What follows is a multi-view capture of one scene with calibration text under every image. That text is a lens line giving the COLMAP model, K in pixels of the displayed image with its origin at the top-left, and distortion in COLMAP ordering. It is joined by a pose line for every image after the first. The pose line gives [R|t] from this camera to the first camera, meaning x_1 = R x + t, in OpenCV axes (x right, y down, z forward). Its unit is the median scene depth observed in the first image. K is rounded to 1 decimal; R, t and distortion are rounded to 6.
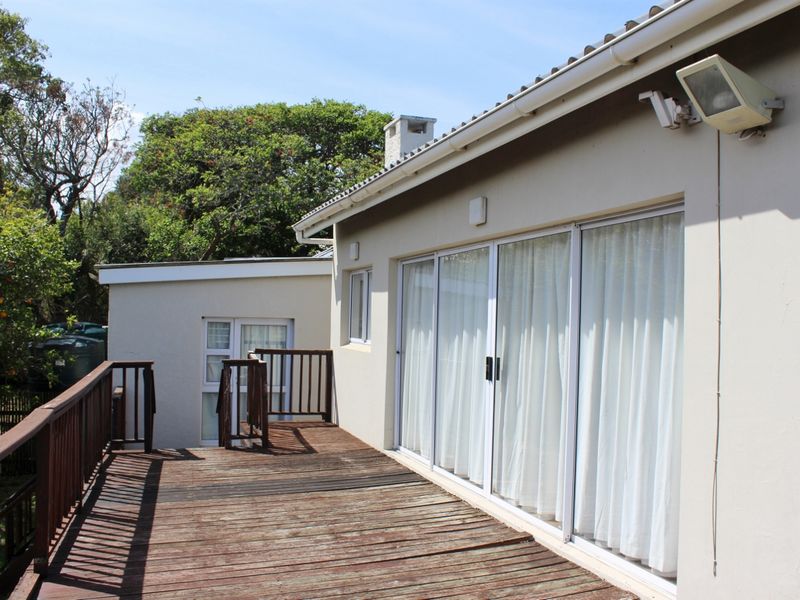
lens RADIAL K [[740.0, 0, 372.5], [0, 740.0, 281.8], [0, 0, 1]] dist [-0.010449, -0.025720]
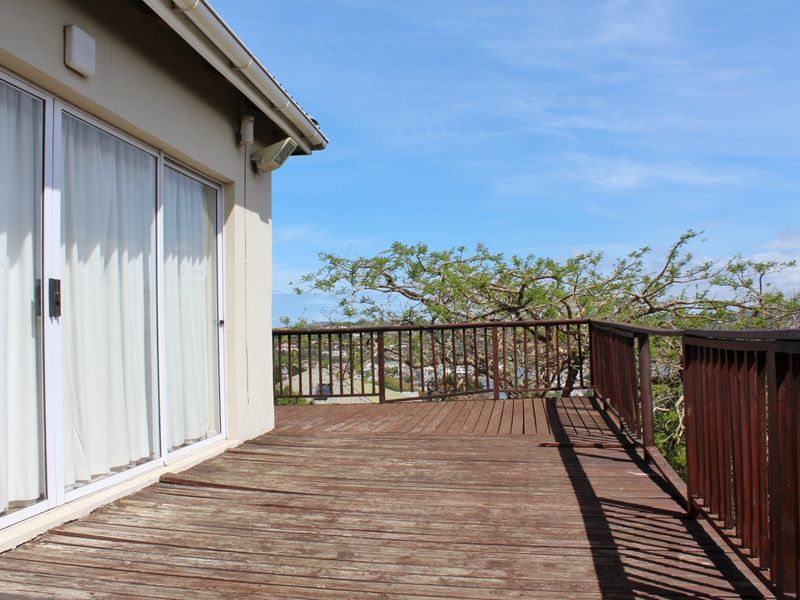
lens RADIAL K [[713.0, 0, 392.1], [0, 713.0, 299.8], [0, 0, 1]] dist [-0.184797, 0.134527]
pose [[-0.905170, 0.015704, 0.424760, -0.462633], [-0.018721, 0.996874, -0.076751, 0.209507], [-0.424638, -0.077425, -0.902046, 1.870736]]
